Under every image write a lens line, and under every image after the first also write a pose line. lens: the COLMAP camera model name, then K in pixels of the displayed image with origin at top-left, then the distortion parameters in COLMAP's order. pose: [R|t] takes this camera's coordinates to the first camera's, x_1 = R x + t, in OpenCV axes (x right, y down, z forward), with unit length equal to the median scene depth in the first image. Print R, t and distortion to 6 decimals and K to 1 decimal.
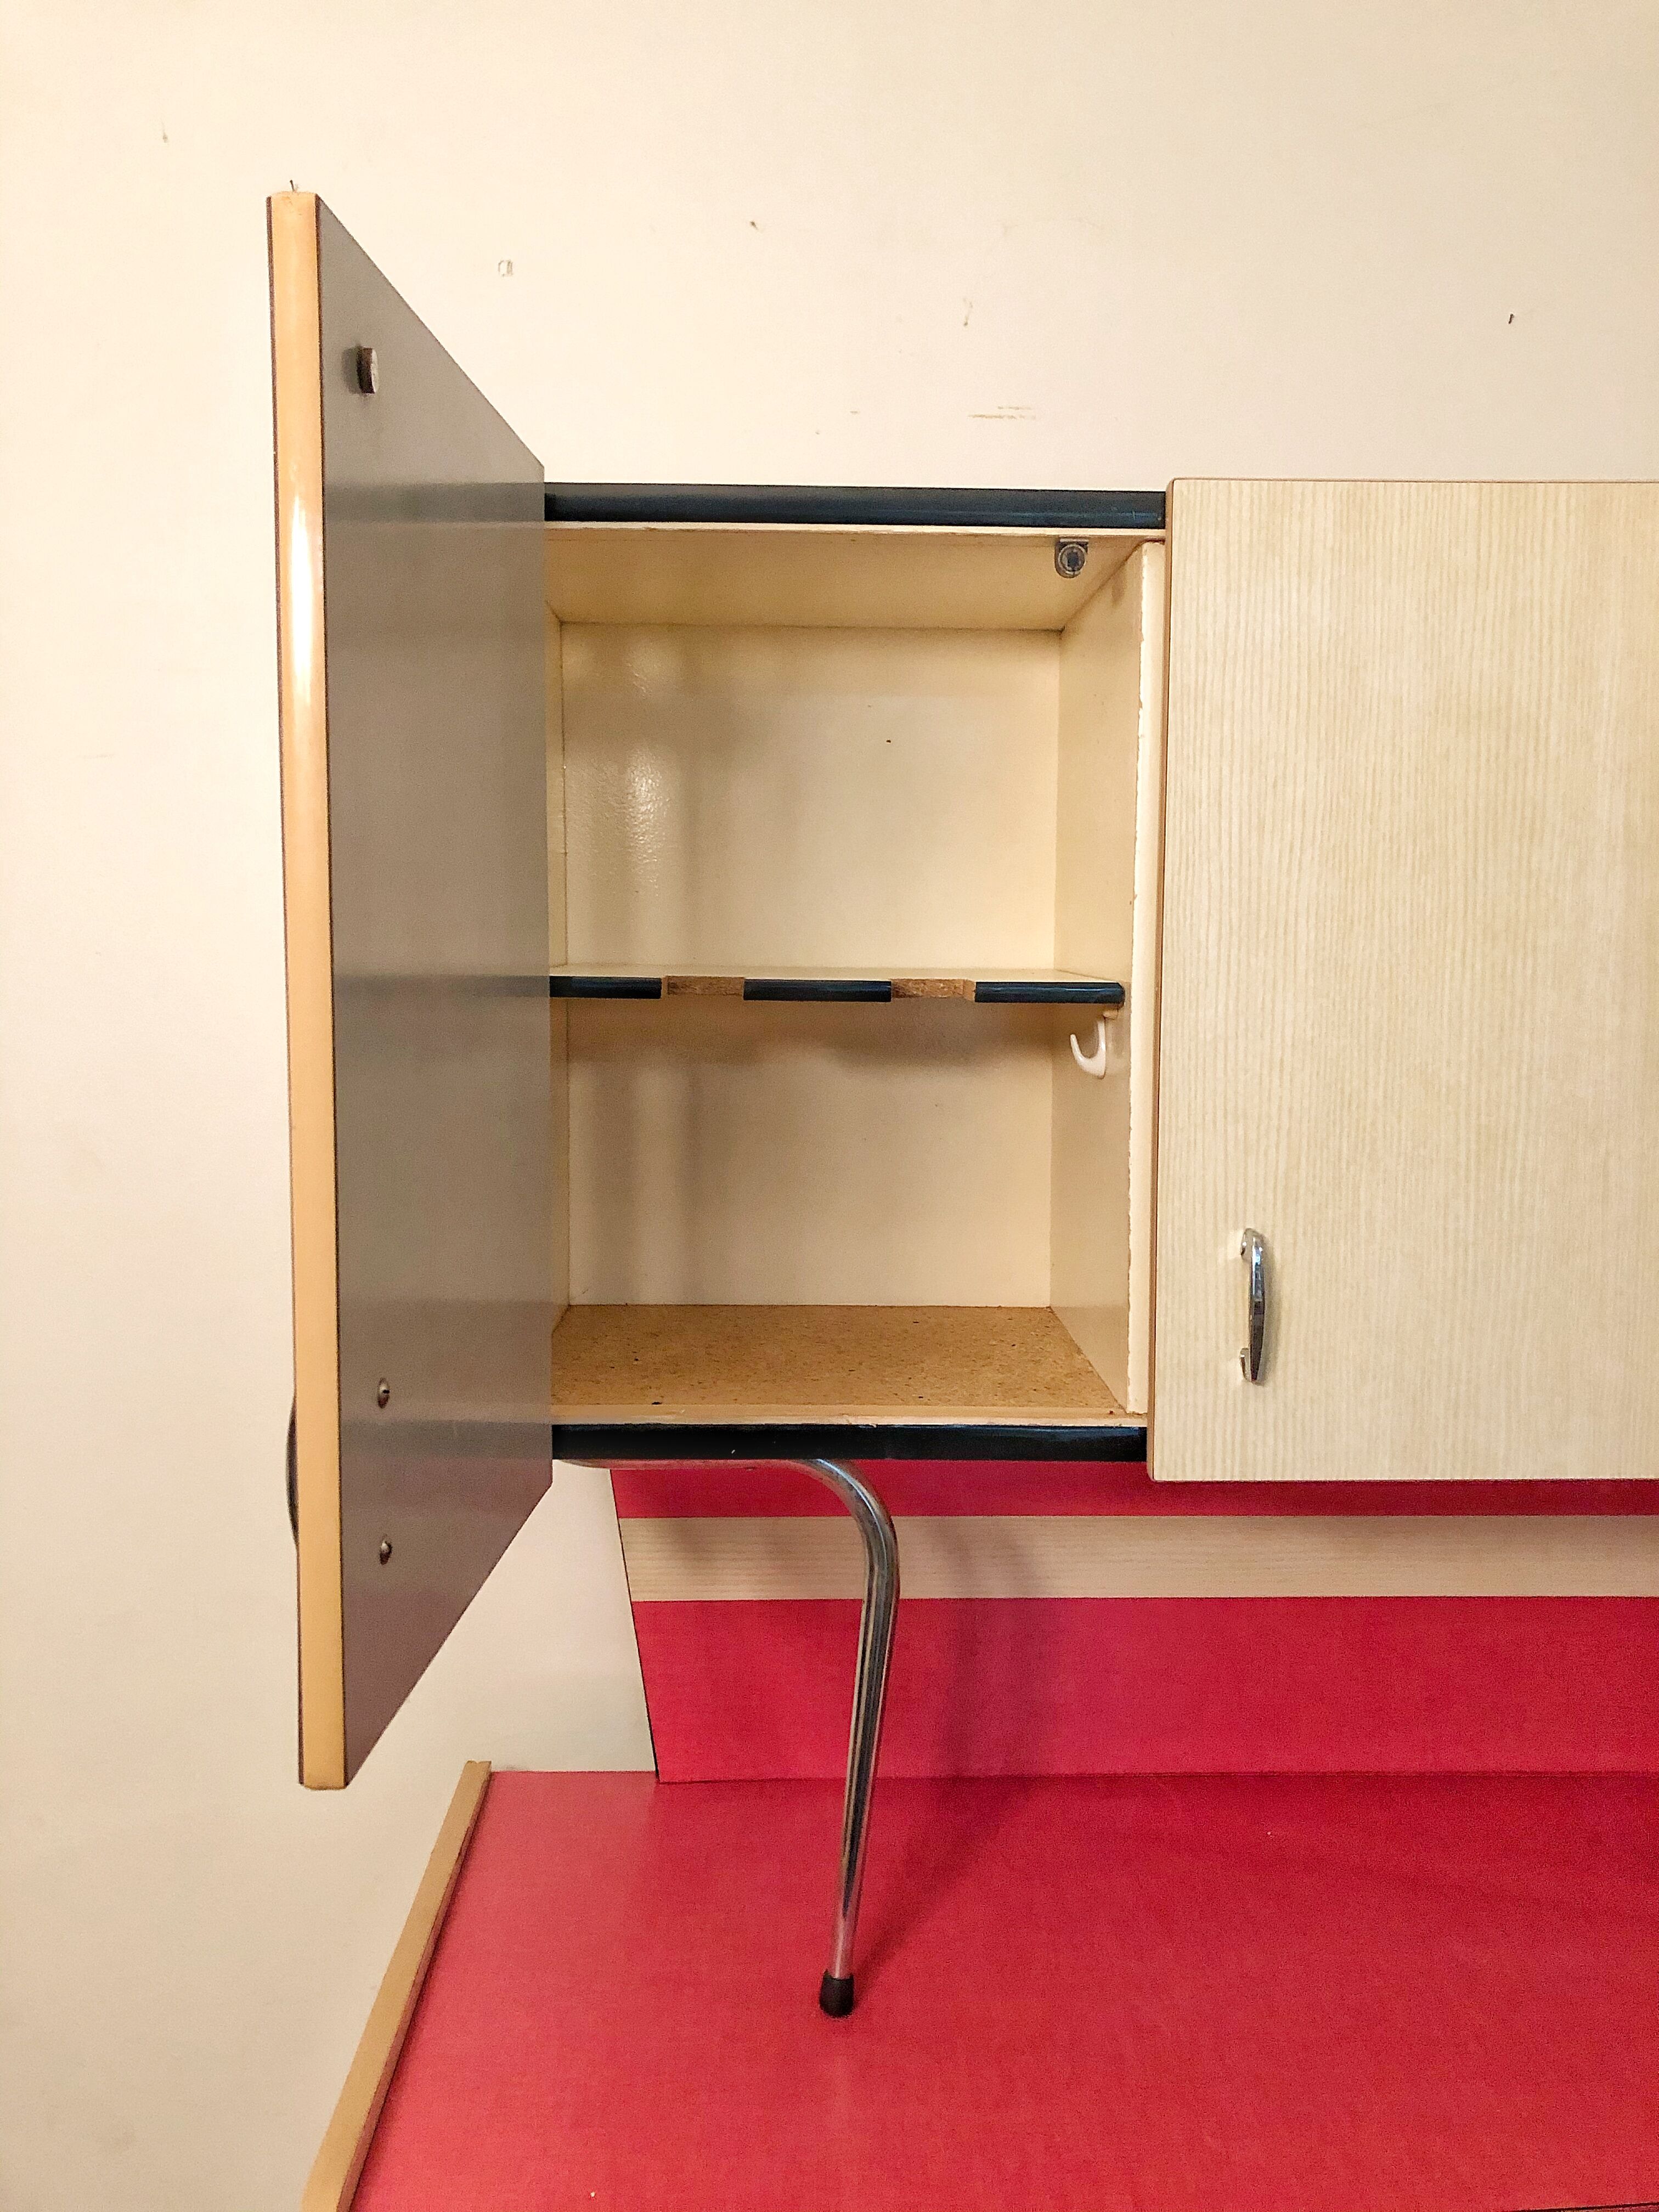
lens RADIAL K [[1821.9, 0, 821.1], [0, 1821.9, 1095.3], [0, 0, 1]] dist [0.034657, -0.028528]
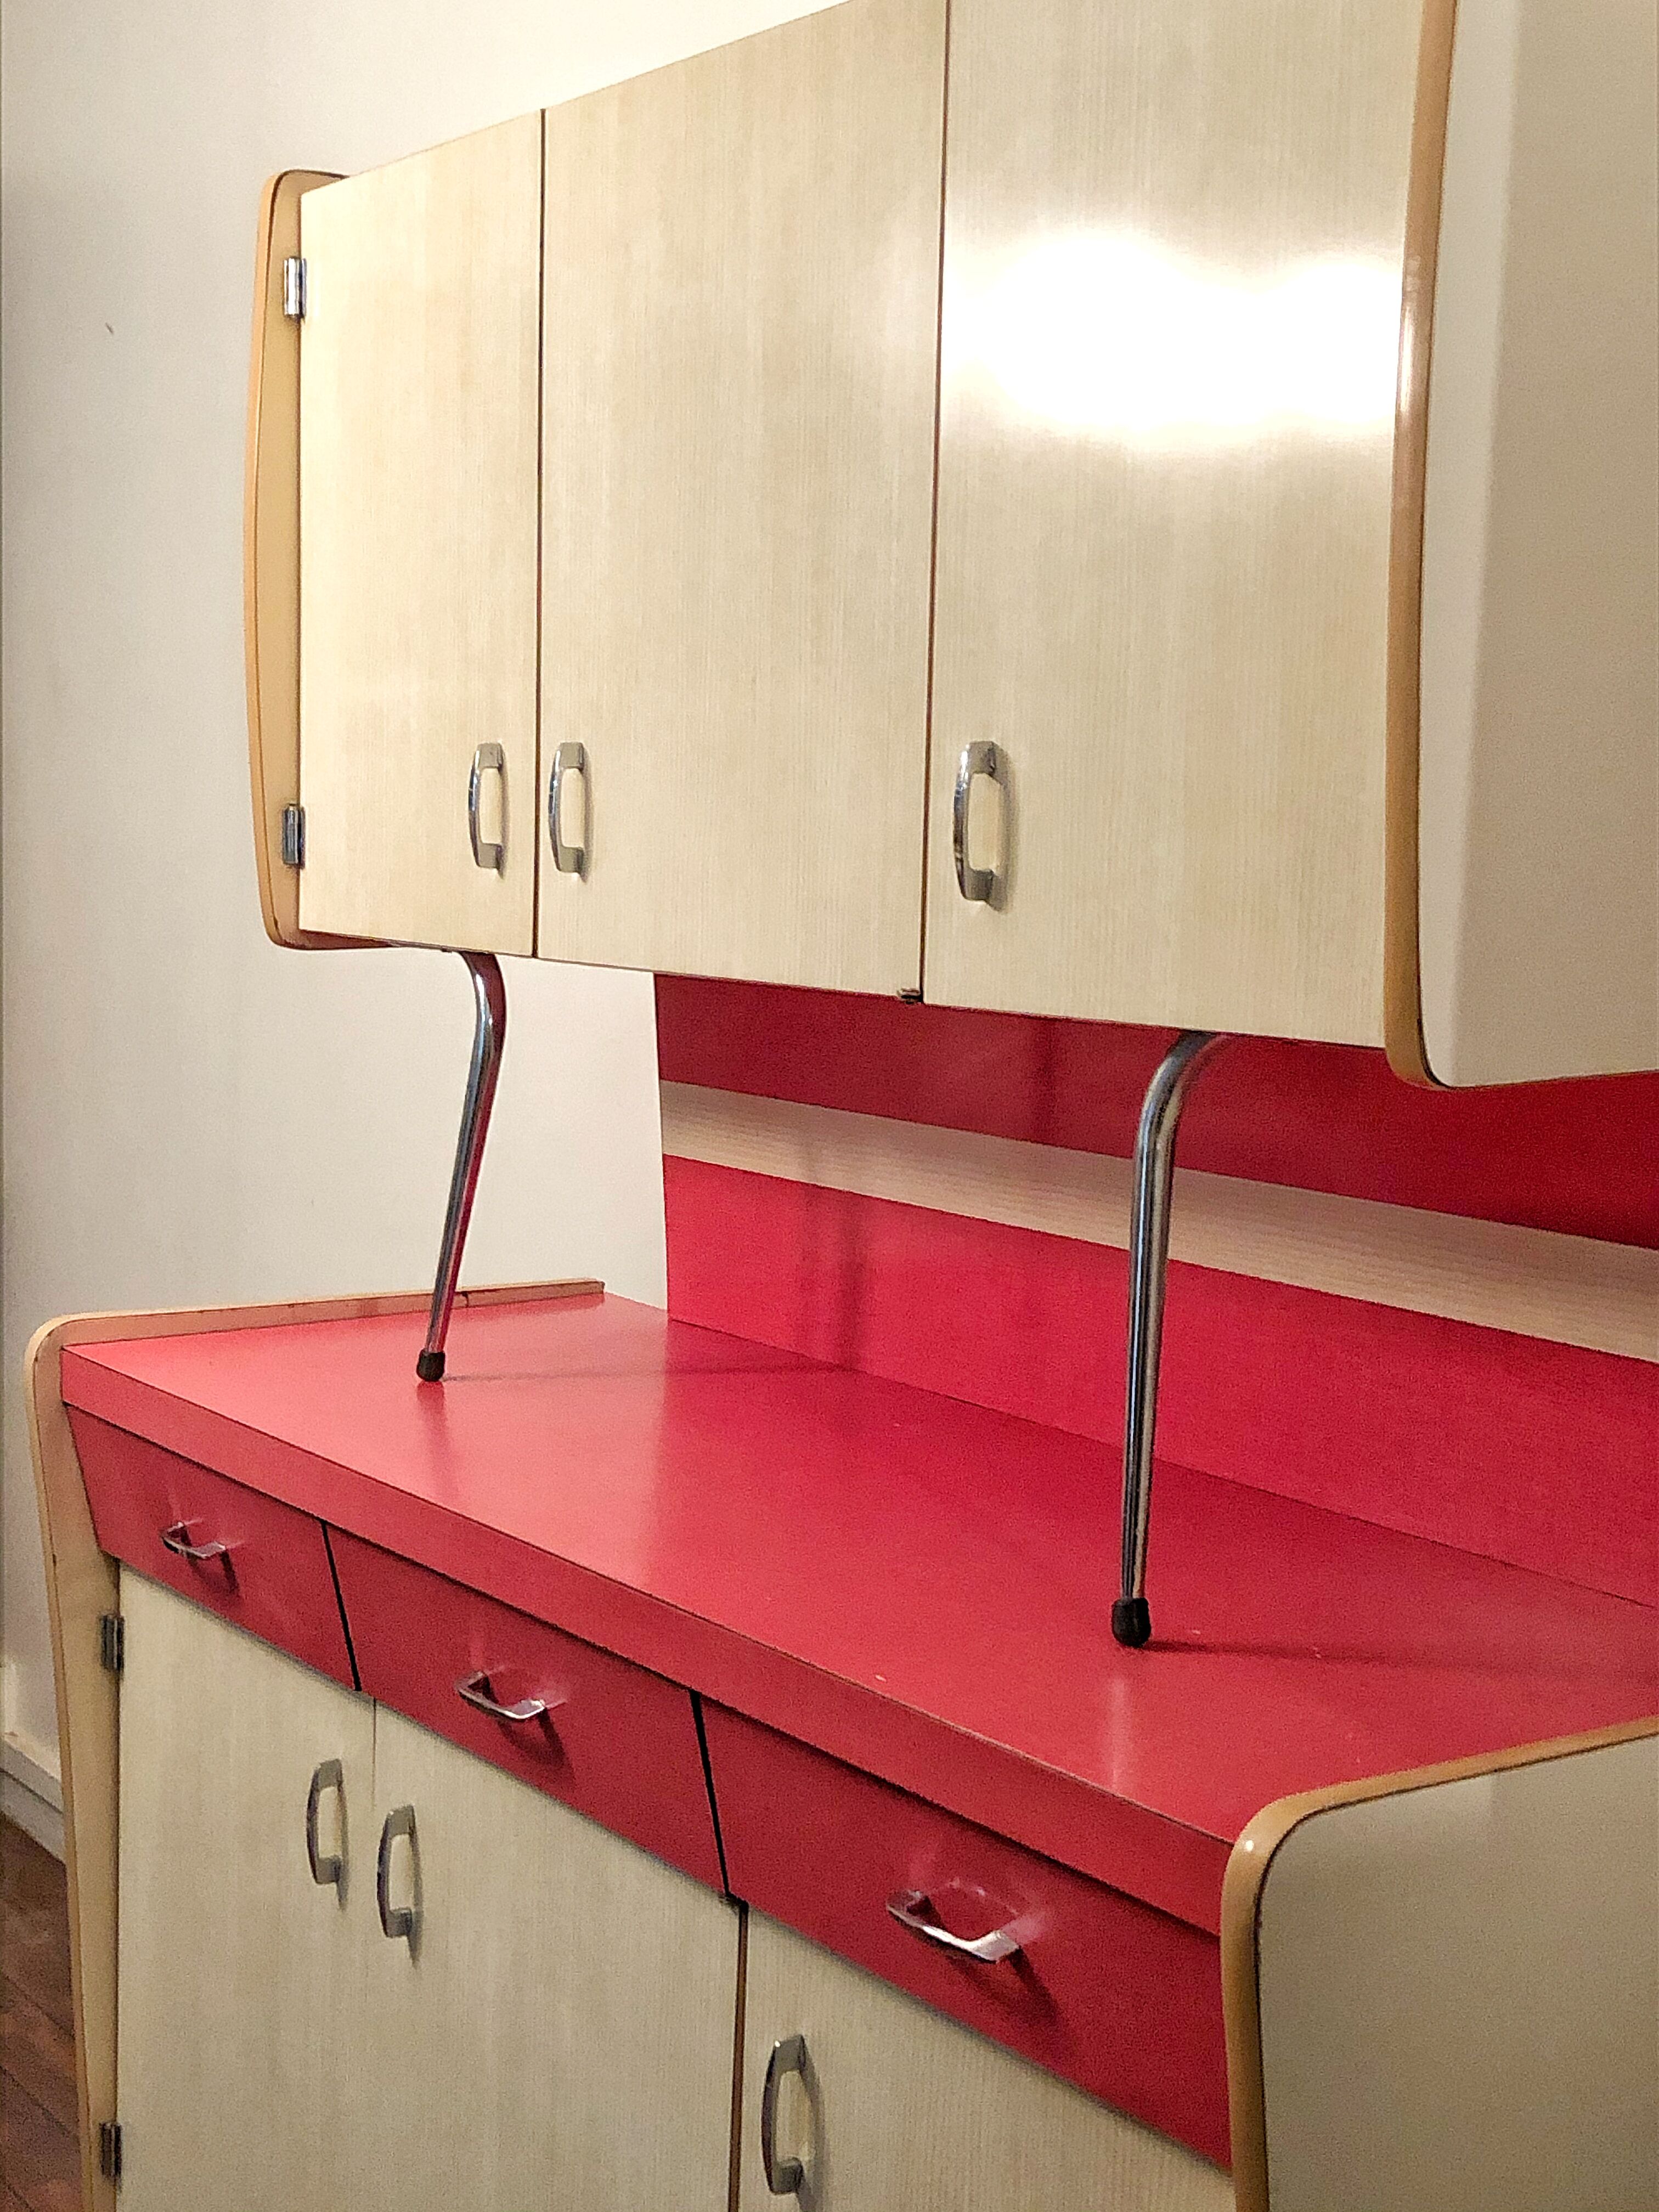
lens RADIAL K [[2816.3, 0, 830.4], [0, 2816.3, 1094.0], [0, 0, 1]] dist [0.160223, 0.000000]
pose [[0.565938, 0.091543, -0.819350, 1.835796], [-0.101443, 0.993997, 0.040988, 0.206363], [0.818183, 0.059921, 0.571827, 0.106412]]
